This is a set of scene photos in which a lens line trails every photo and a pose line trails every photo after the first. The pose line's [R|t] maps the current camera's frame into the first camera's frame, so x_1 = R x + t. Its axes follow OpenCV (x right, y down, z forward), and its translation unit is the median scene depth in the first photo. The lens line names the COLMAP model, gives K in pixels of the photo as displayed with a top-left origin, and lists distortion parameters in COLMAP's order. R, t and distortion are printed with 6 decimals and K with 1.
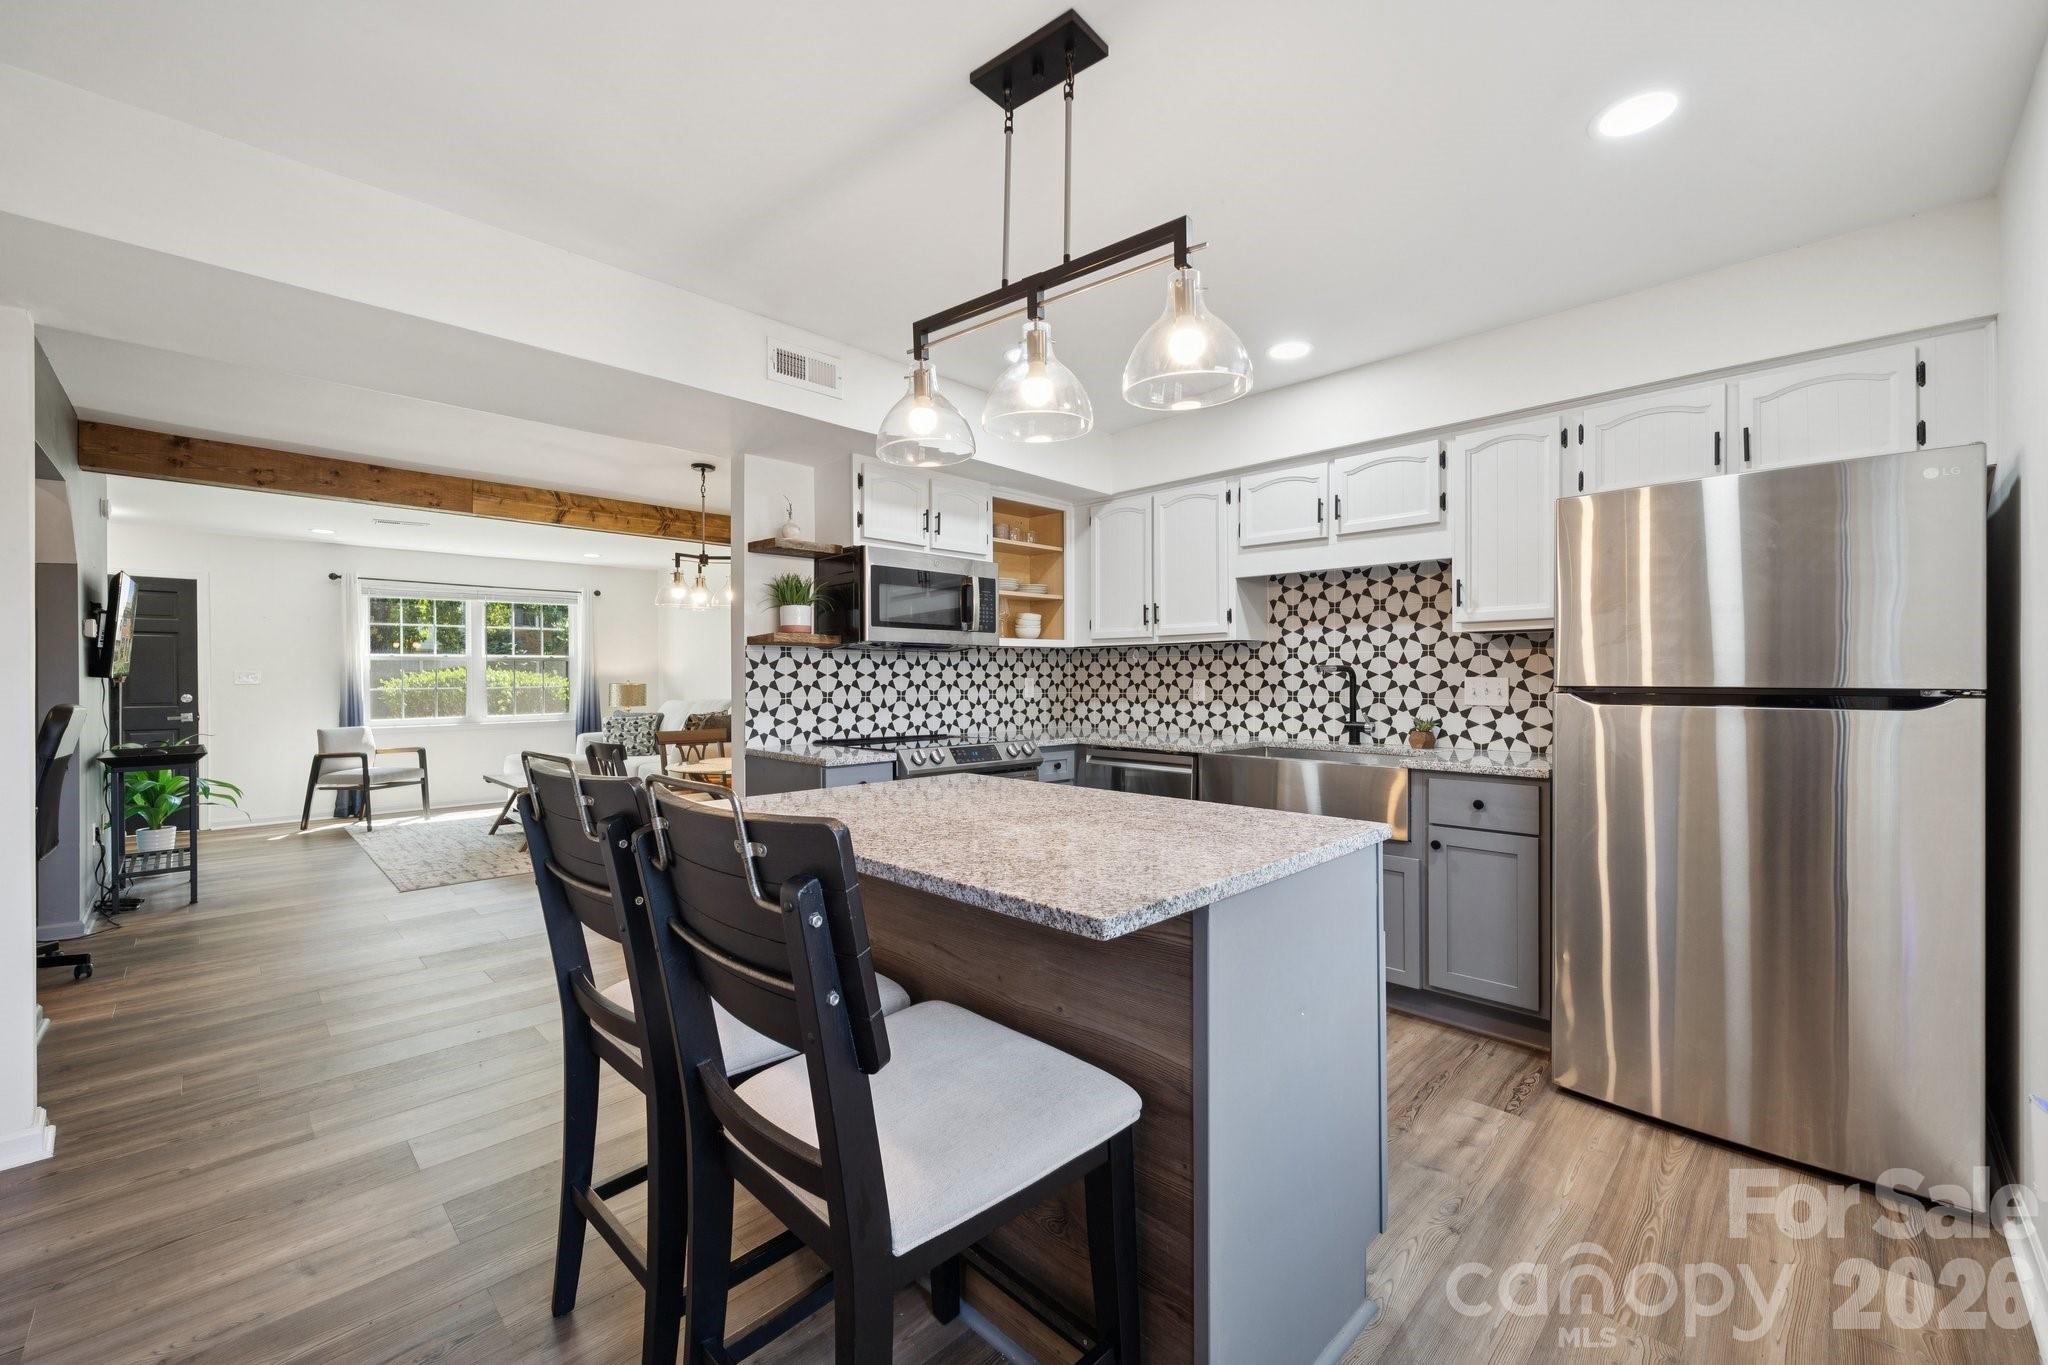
lens RADIAL K [[868.5, 0, 1047.1], [0, 868.5, 677.6], [0, 0, 1]] dist [0.001820, 0.000144]
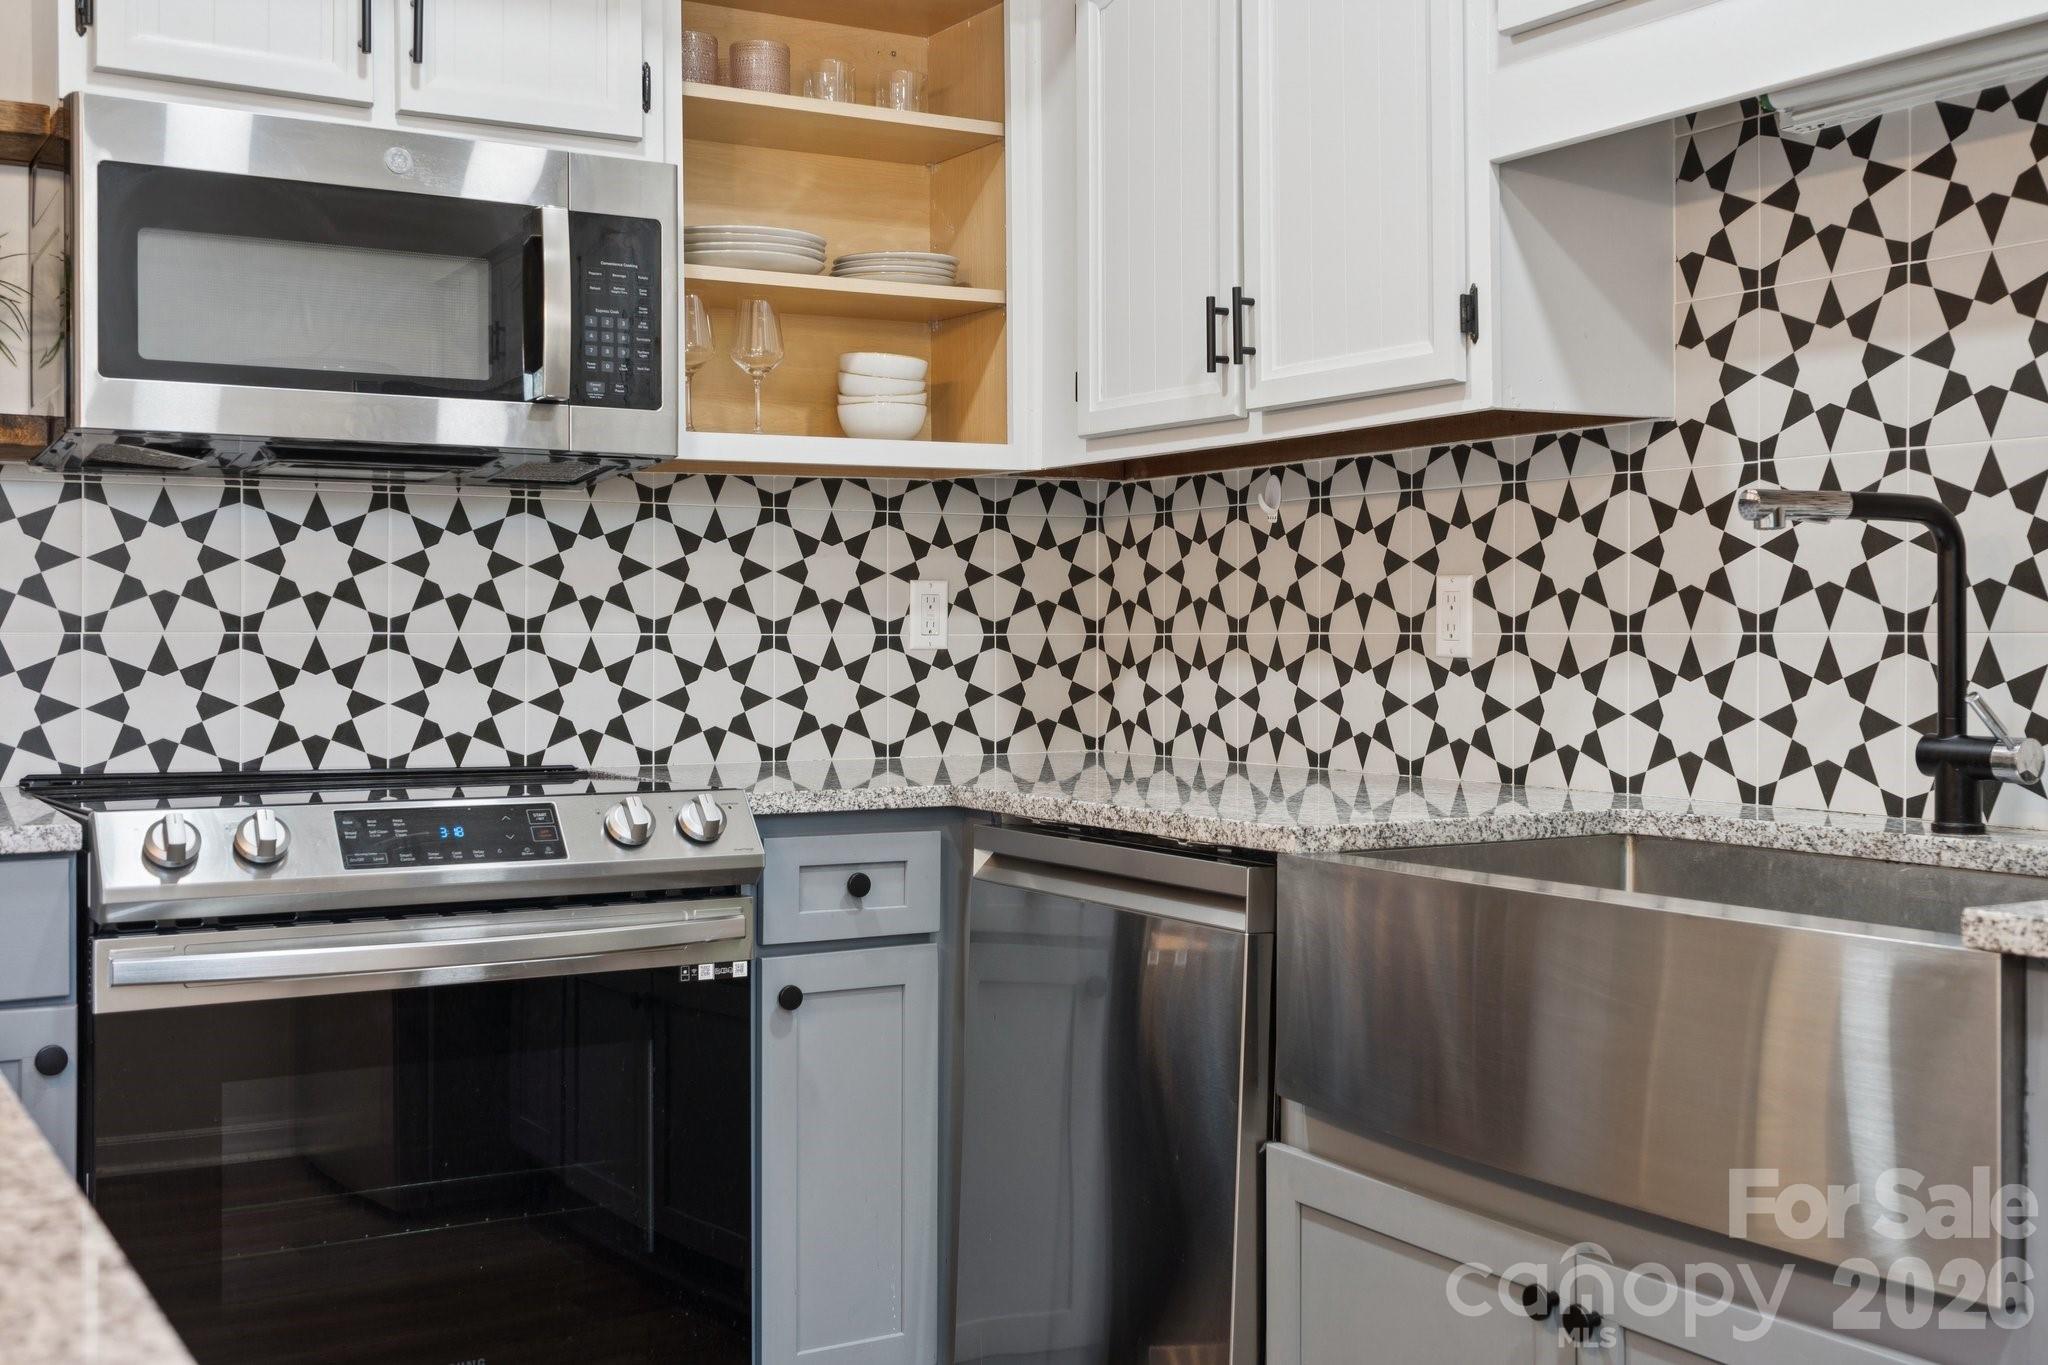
lens RADIAL K [[2231.3, 0, 1056.5], [0, 2231.3, 650.5], [0, 0, 1]] dist [0.020157, 0.000000]
pose [[0.964239, 0.002112, -0.265027, 0.255811], [-0.000472, 0.999980, 0.006251, 0.022089], [0.265035, -0.005903, 0.964221, 0.324104]]
